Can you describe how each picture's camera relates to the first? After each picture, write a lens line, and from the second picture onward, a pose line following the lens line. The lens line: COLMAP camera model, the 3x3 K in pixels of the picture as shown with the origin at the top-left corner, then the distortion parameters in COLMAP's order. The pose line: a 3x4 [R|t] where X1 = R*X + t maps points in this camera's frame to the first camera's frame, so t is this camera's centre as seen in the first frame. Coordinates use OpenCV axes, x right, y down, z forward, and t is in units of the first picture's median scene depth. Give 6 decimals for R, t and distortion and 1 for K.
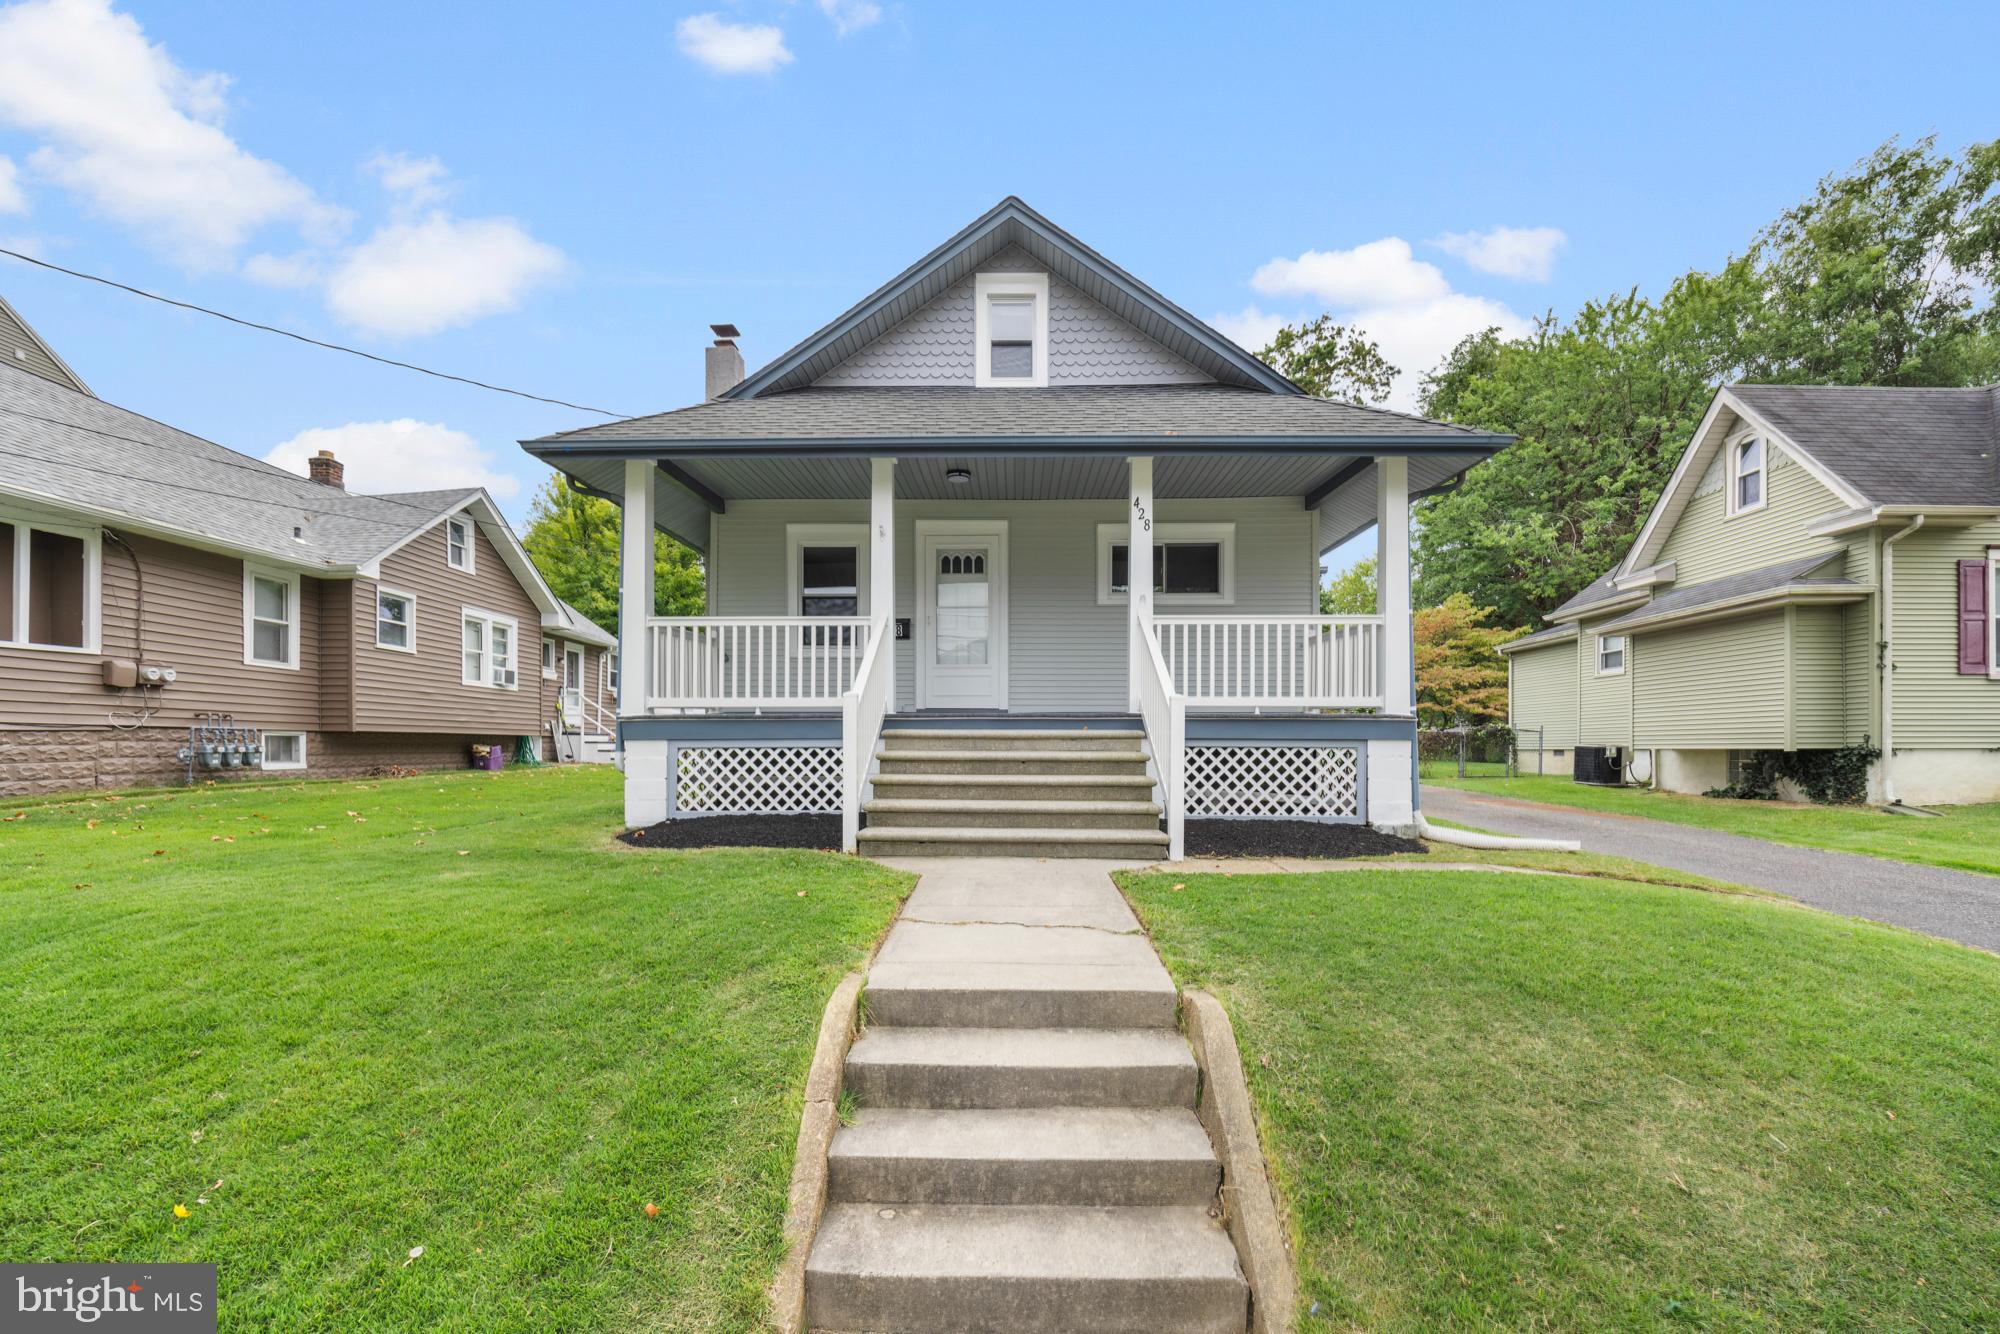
lens RADIAL K [[806.2, 0, 976.8], [0, 806.2, 734.3], [0, 0, 1]] dist [0.000481, 0.000480]
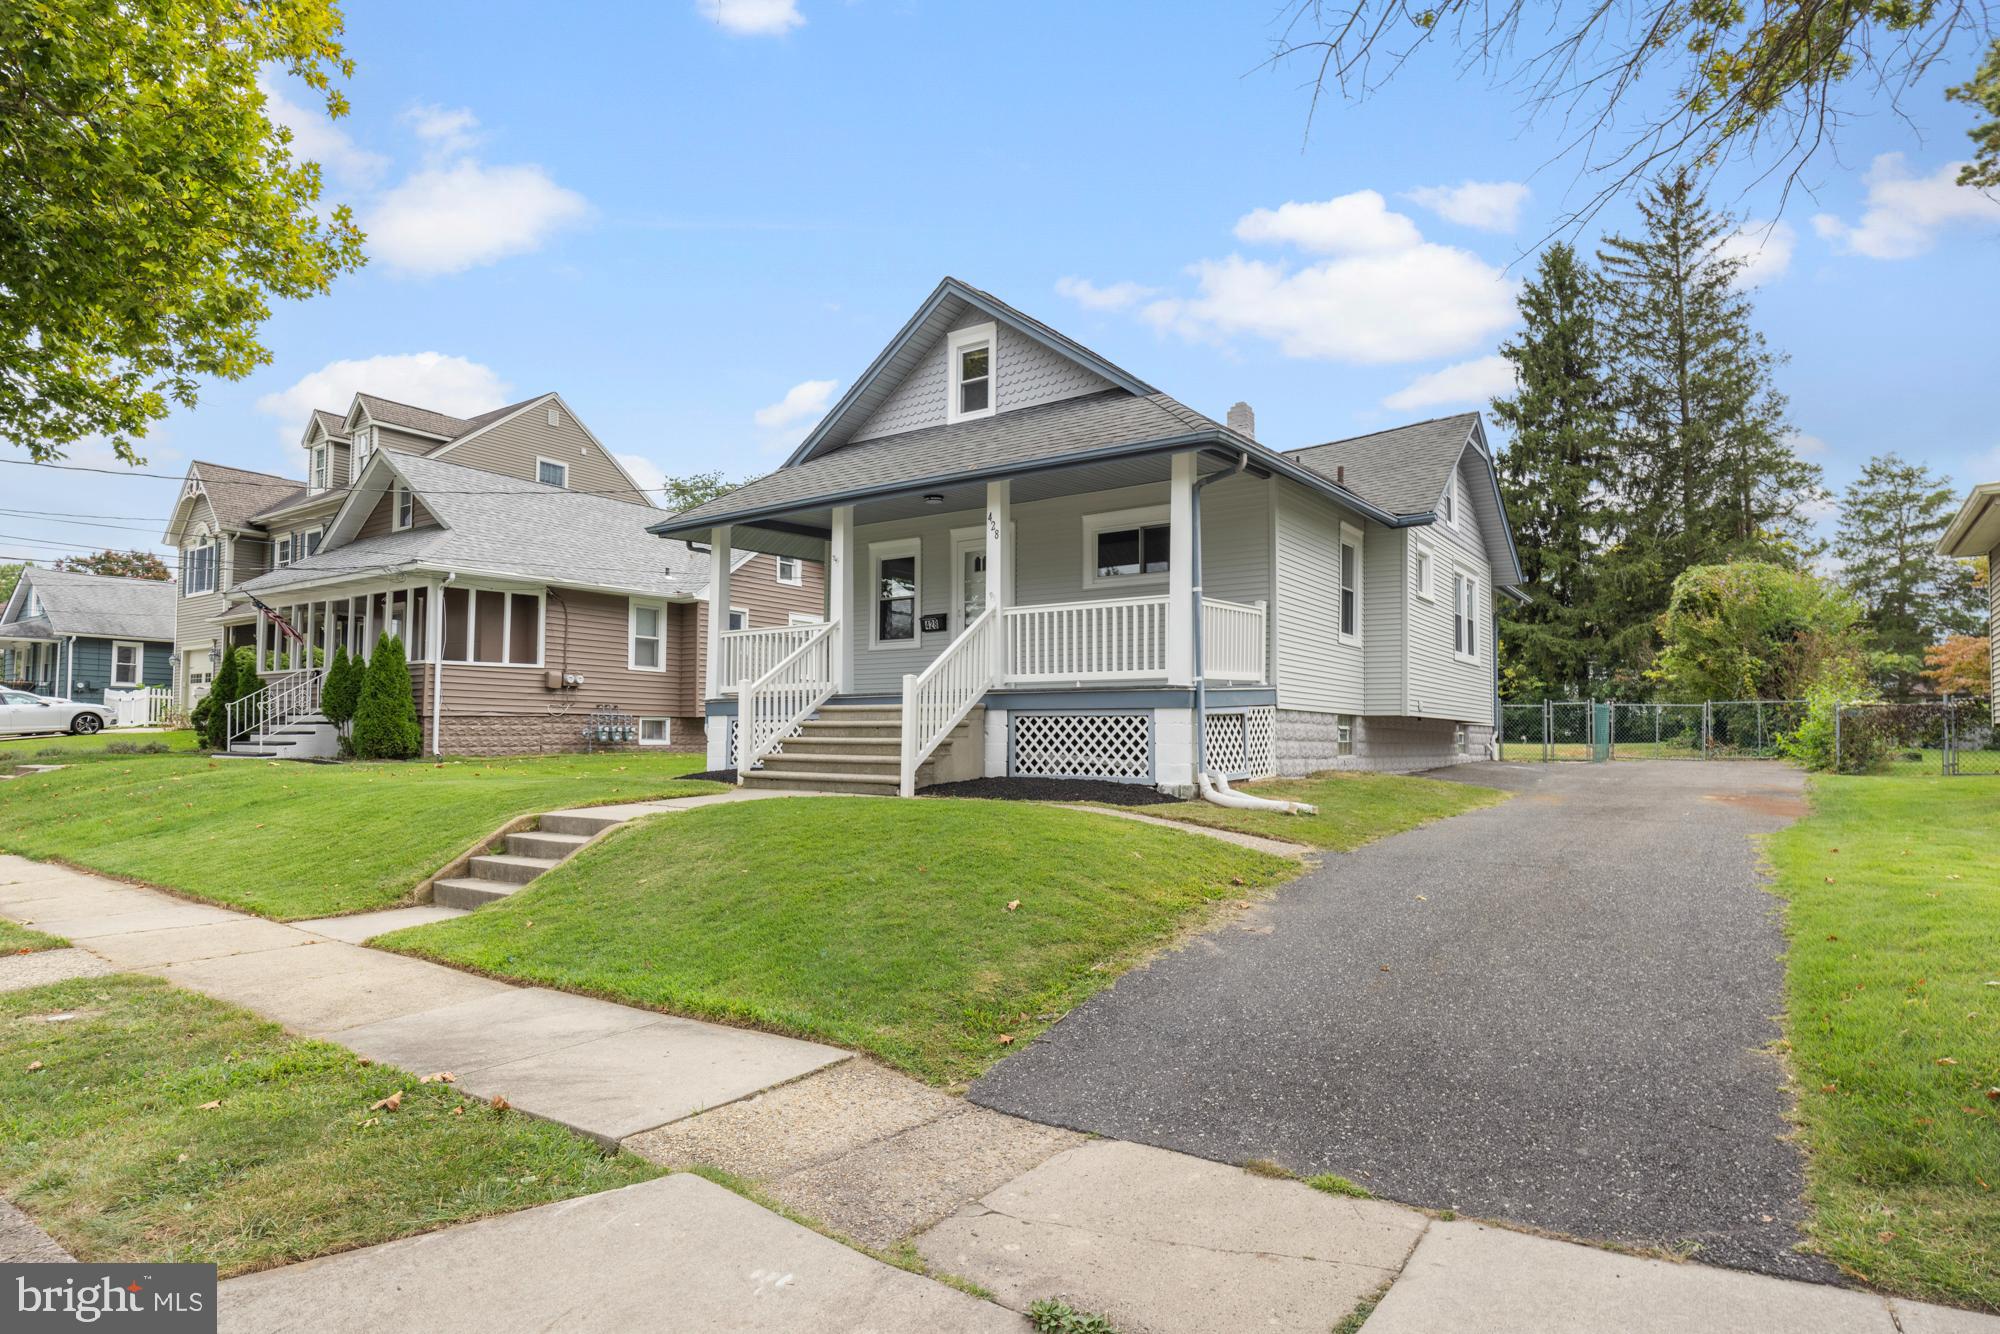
lens RADIAL K [[1107.3, 0, 1008.0], [0, 1107.3, 675.1], [0, 0, 1]] dist [0.003264, 0.000194]
pose [[0.826635, -0.032082, -0.561823, 0.924592], [0.004993, 0.998752, -0.049685, 0.028354], [0.562716, 0.038266, 0.825764, -0.291790]]
